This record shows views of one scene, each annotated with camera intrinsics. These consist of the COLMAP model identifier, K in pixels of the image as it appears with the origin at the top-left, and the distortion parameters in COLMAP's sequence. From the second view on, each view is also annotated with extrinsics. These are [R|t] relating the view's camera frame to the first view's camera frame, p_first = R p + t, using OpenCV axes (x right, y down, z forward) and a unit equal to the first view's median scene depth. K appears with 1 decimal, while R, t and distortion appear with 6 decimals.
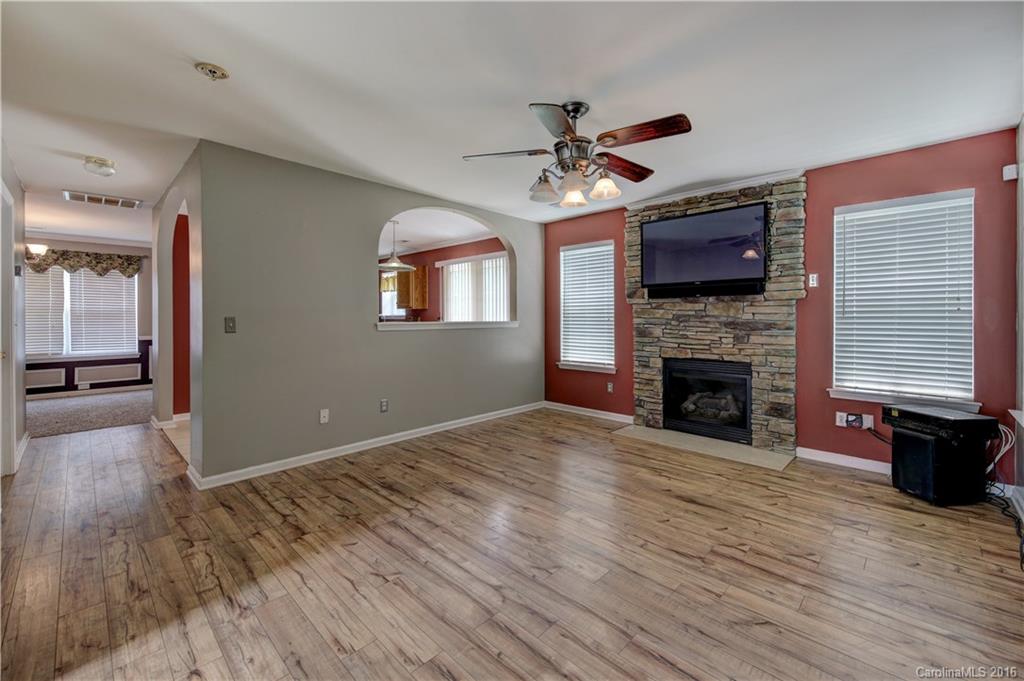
lens RADIAL K [[425.8, 0, 515.4], [0, 425.8, 316.6], [0, 0, 1]] dist [0.000766, -0.000100]
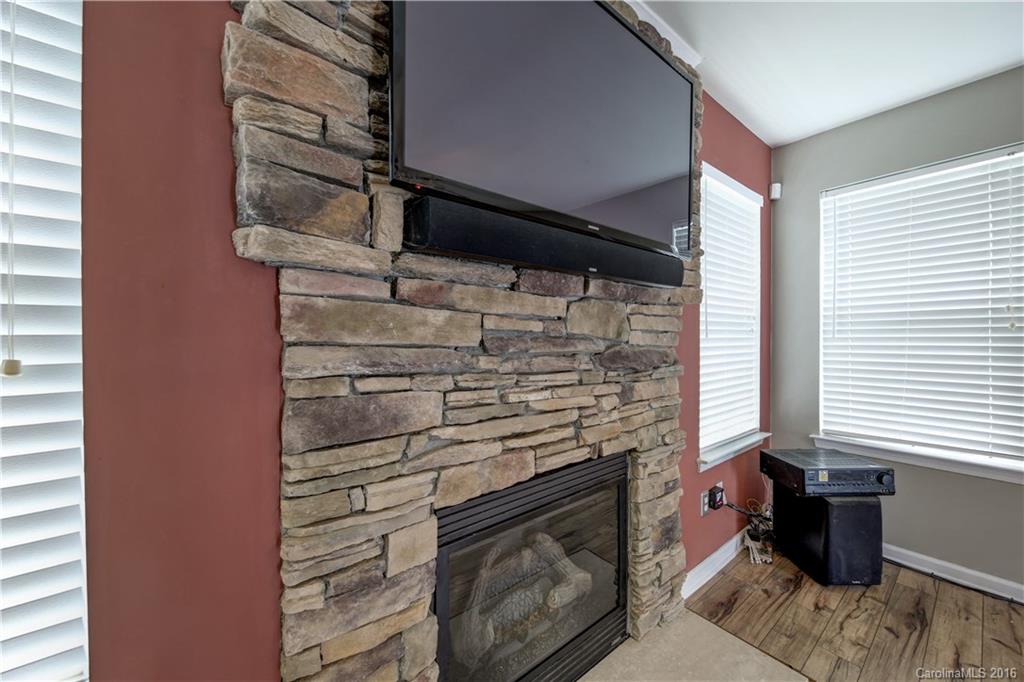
lens RADIAL K [[367.5, 0, 512.0], [0, 367.5, 341.0], [0, 0, 1]] dist [0.000639, 0.000035]
pose [[0.139121, -0.006601, 0.990253, 0.184791], [0.003056, 0.999976, 0.006237, -0.000104], [-0.990271, 0.002159, 0.139137, 1.154088]]
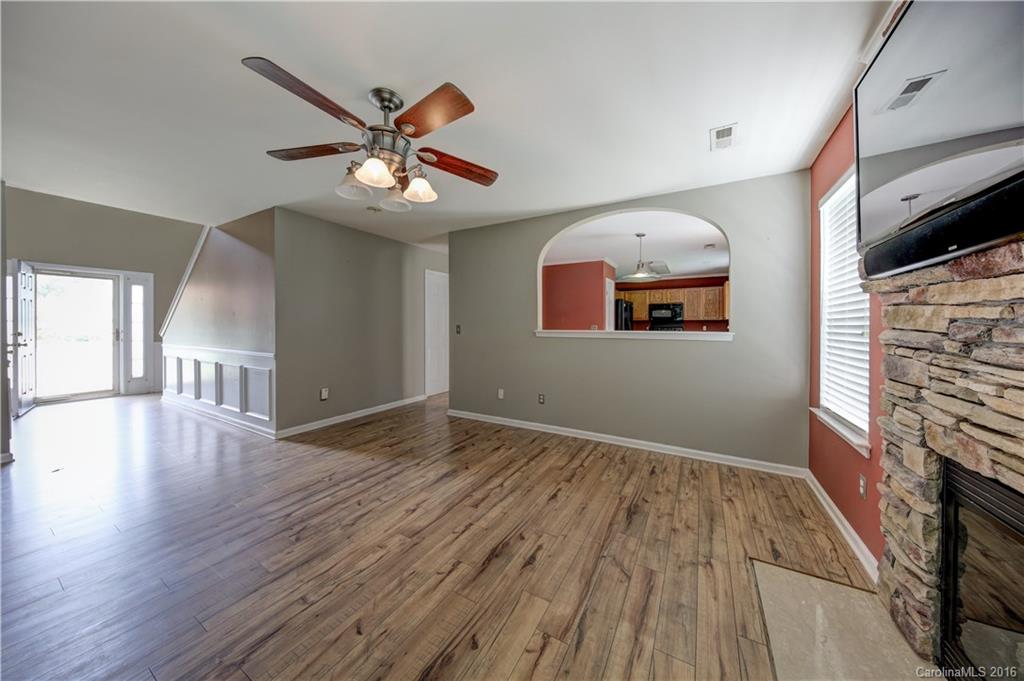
lens RADIAL K [[325.0, 0, 514.7], [0, 325.0, 326.6], [0, 0, 1]] dist [-0.008499, -0.000145]
pose [[0.246521, 0.006647, -0.969115, 0.627542], [0.001164, 0.999974, 0.007155, -0.002236], [0.969137, -0.002892, 0.246506, 0.773416]]
